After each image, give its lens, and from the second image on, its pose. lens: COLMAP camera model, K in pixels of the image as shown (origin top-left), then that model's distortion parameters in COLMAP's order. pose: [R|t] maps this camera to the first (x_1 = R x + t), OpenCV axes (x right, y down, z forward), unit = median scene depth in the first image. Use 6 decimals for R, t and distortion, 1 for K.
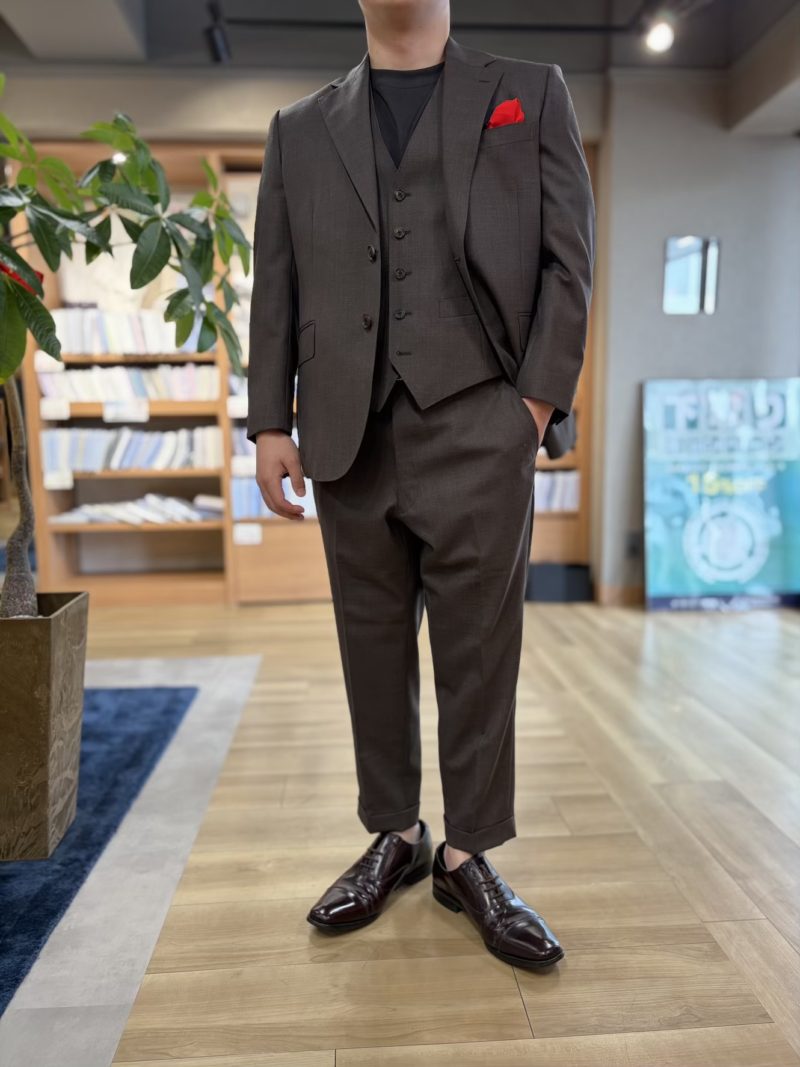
lens RADIAL K [[812.2, 0, 403.9], [0, 812.2, 532.2], [0, 0, 1]] dist [0.041153, -0.037973]
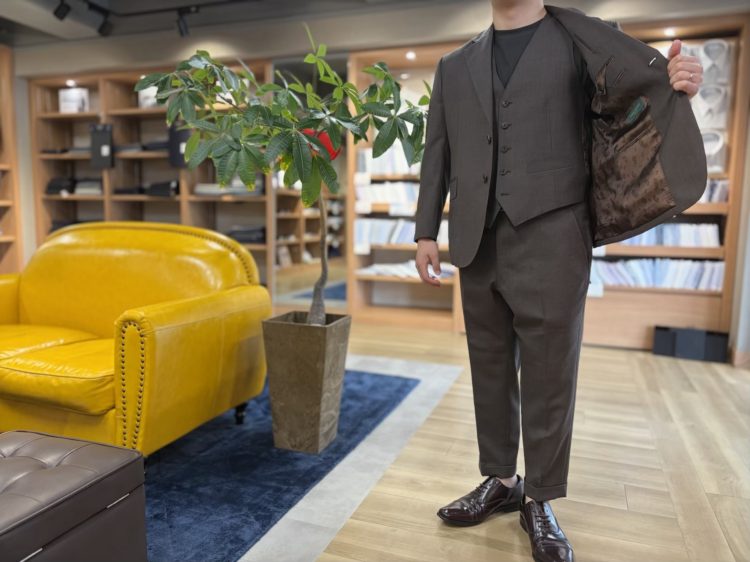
lens RADIAL K [[570.9, 0, 375.8], [0, 570.9, 280.3], [0, 0, 1]] dist [0.041153, -0.037973]
pose [[0.913869, 0.073568, -0.399288, 0.169543], [-0.077032, 0.997001, 0.007390, -0.019202], [0.398634, 0.024004, 0.916796, -0.152093]]
